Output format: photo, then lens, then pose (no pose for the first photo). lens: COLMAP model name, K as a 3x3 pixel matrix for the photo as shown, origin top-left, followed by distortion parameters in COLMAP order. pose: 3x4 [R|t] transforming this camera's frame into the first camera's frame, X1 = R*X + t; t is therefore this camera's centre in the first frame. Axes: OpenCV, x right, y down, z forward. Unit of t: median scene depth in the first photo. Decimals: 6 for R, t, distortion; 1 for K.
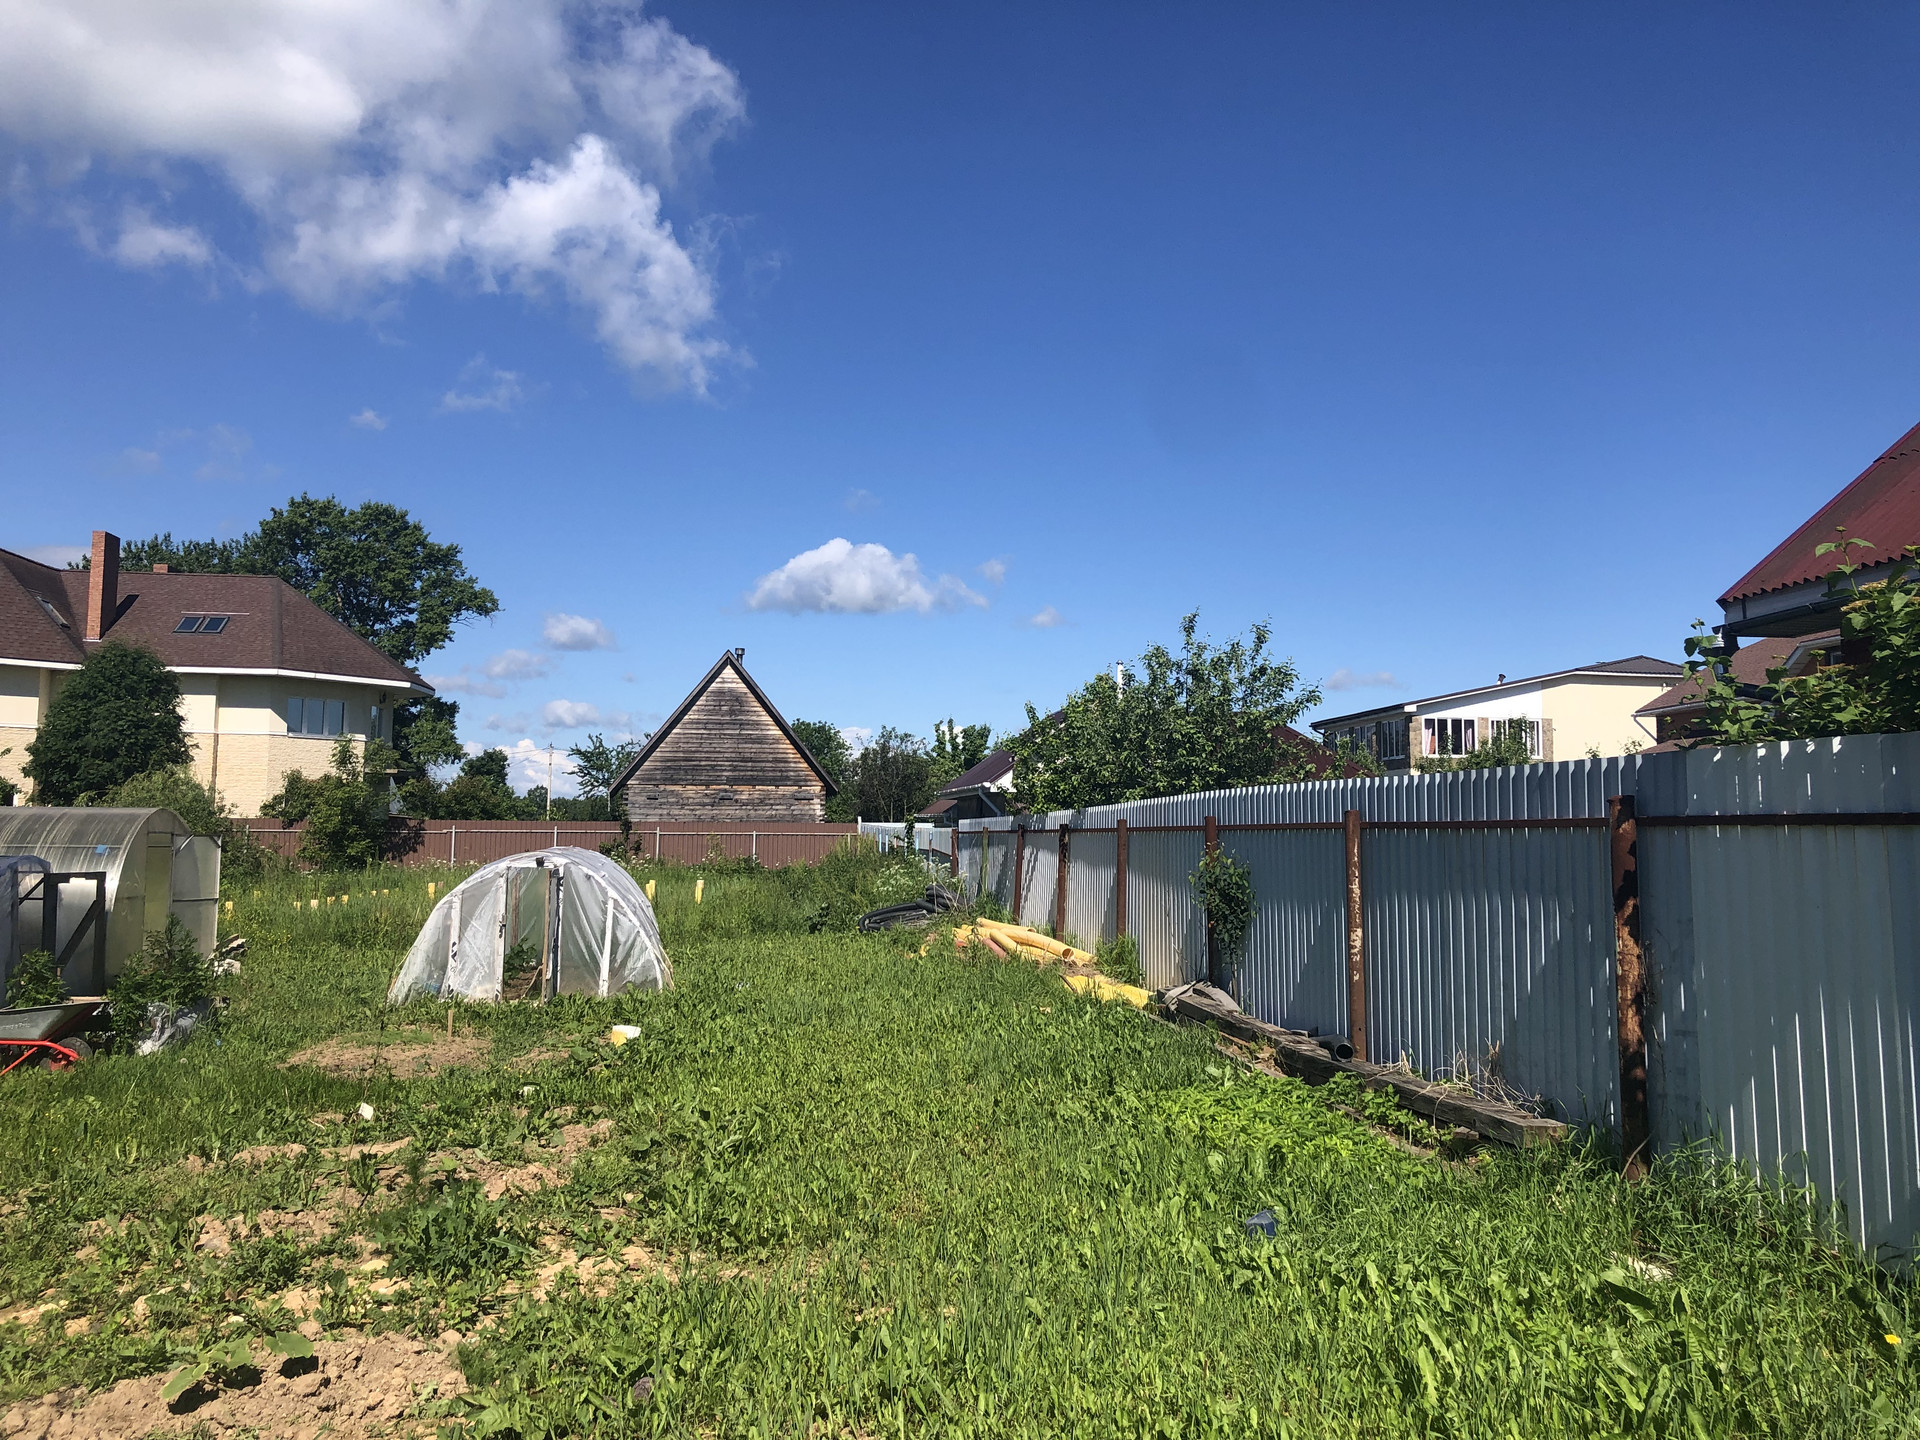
lens RADIAL K [[1553.6, 0, 953.3], [0, 1553.6, 704.5], [0, 0, 1]] dist [0.117871, -0.311095]
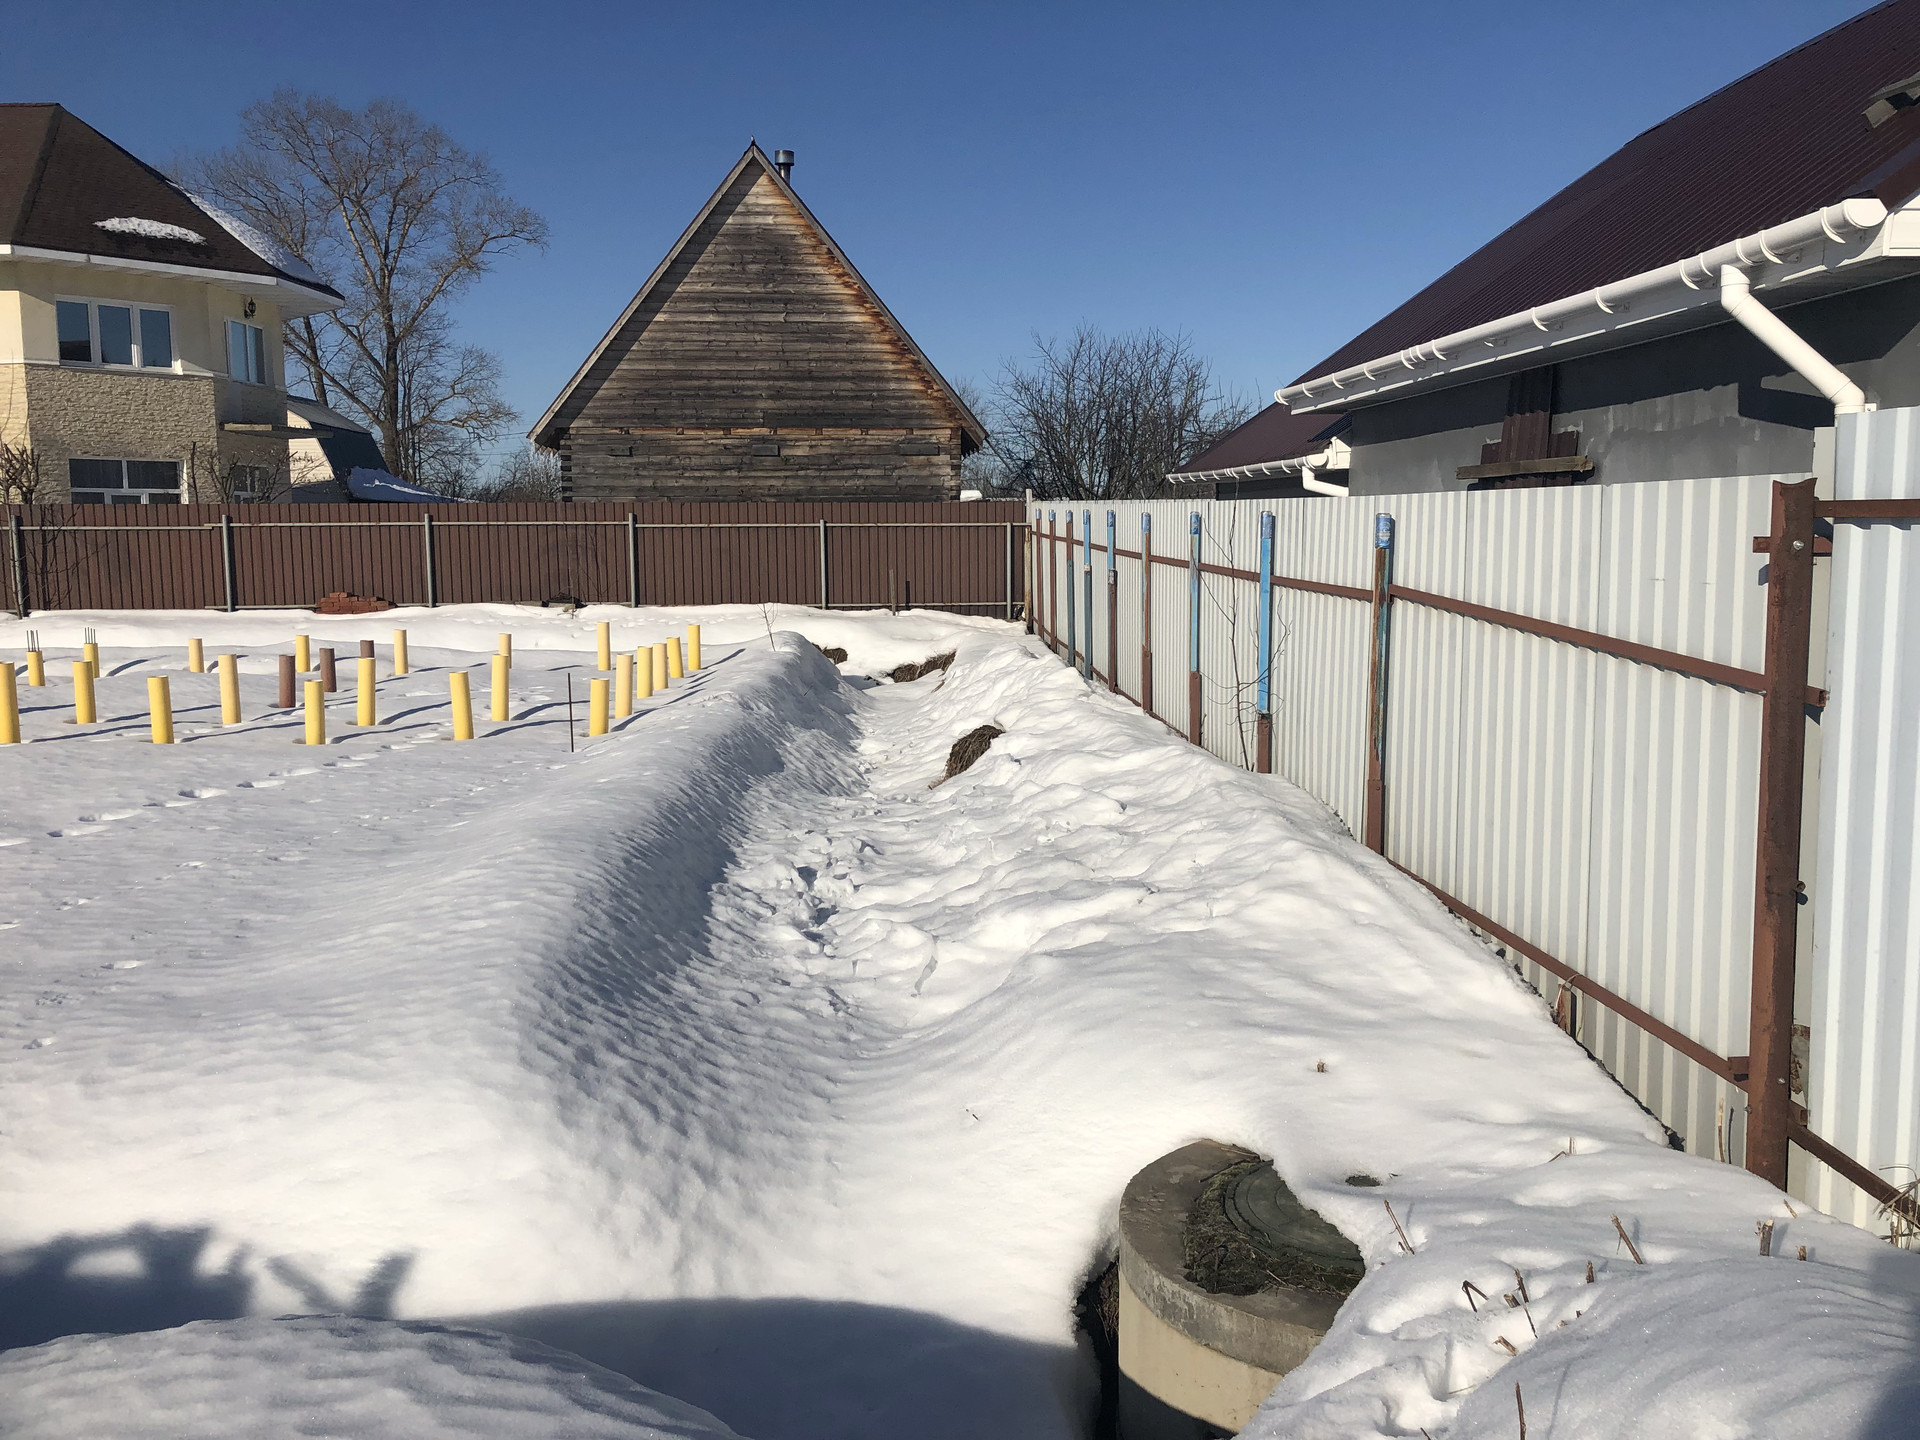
lens RADIAL K [[1547.6, 0, 1006.9], [0, 1547.6, 731.5], [0, 0, 1]] dist [0.025554, -0.050374]
pose [[0.998021, -0.002381, -0.062830, -0.036204], [0.015884, 0.976418, 0.215305, 0.040916], [0.060835, -0.215877, 0.974523, 0.494551]]
